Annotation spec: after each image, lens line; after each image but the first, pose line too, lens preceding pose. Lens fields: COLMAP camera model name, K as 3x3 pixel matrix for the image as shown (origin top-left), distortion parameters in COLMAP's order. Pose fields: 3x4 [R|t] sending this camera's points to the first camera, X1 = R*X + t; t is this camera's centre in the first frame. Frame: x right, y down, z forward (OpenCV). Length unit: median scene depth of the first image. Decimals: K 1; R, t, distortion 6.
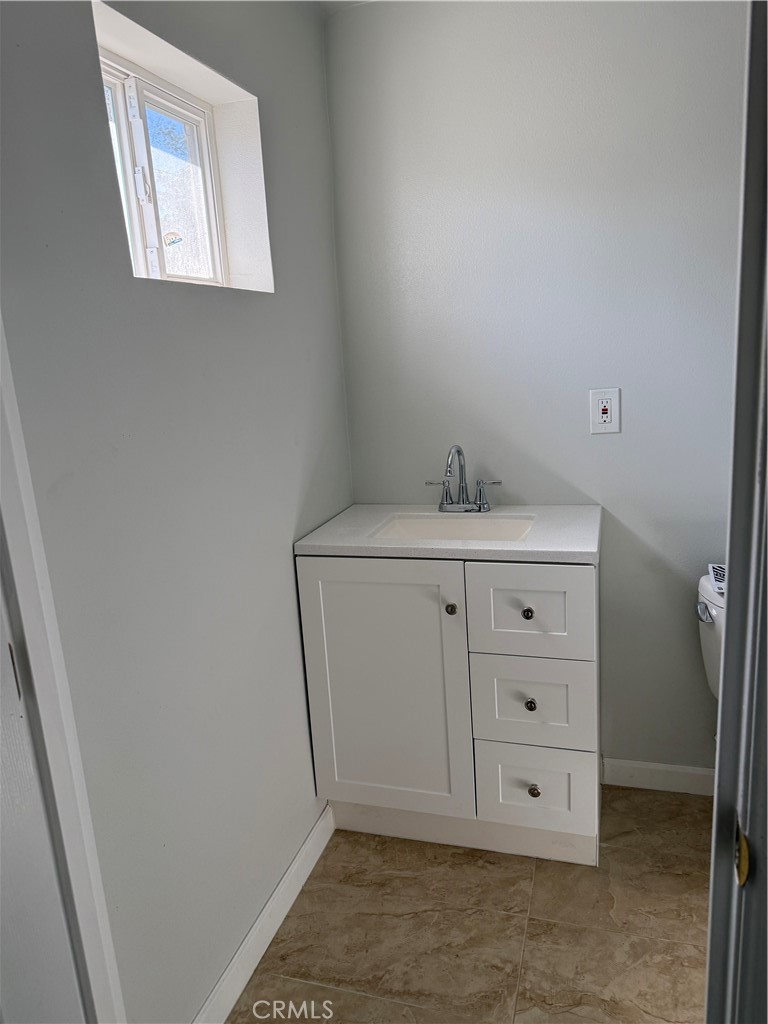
lens RADIAL K [[723.7, 0, 386.5], [0, 723.7, 511.9], [0, 0, 1]] dist [0.054167, -0.063276]
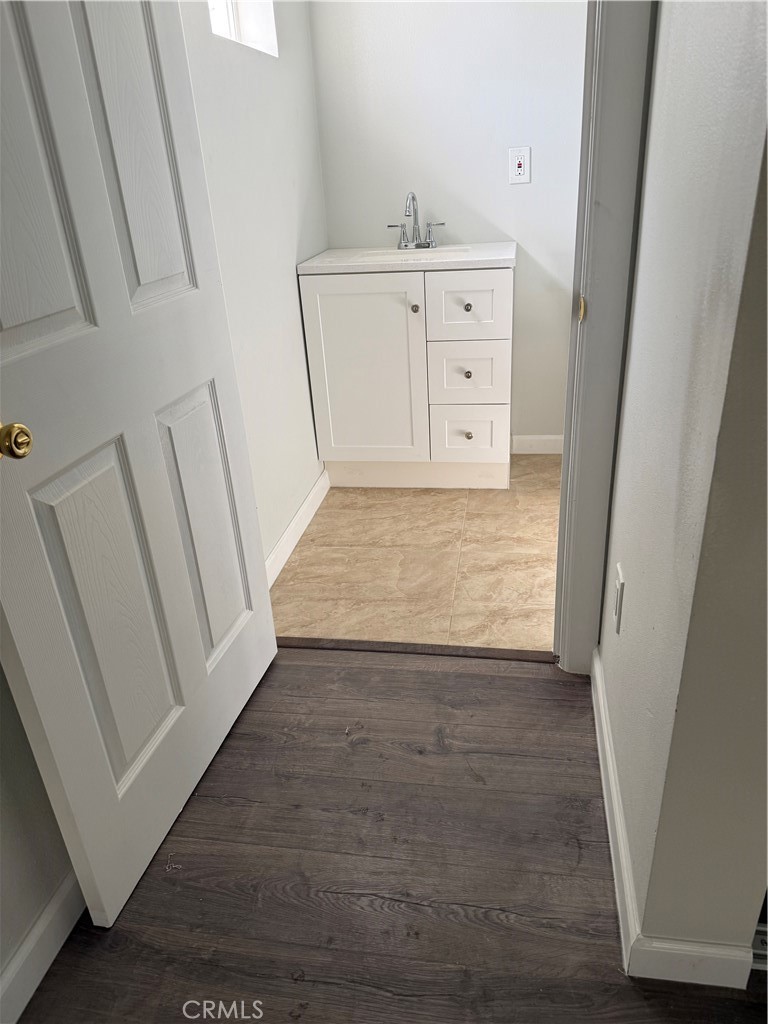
lens RADIAL K [[723.7, 0, 381.1], [0, 723.7, 511.2], [0, 0, 1]] dist [0.054167, -0.063276]
pose [[0.992114, -0.052932, 0.113614, -0.158996], [0.026172, 0.973956, 0.225220, 0.193484], [-0.122576, -0.220470, 0.967661, -0.468615]]
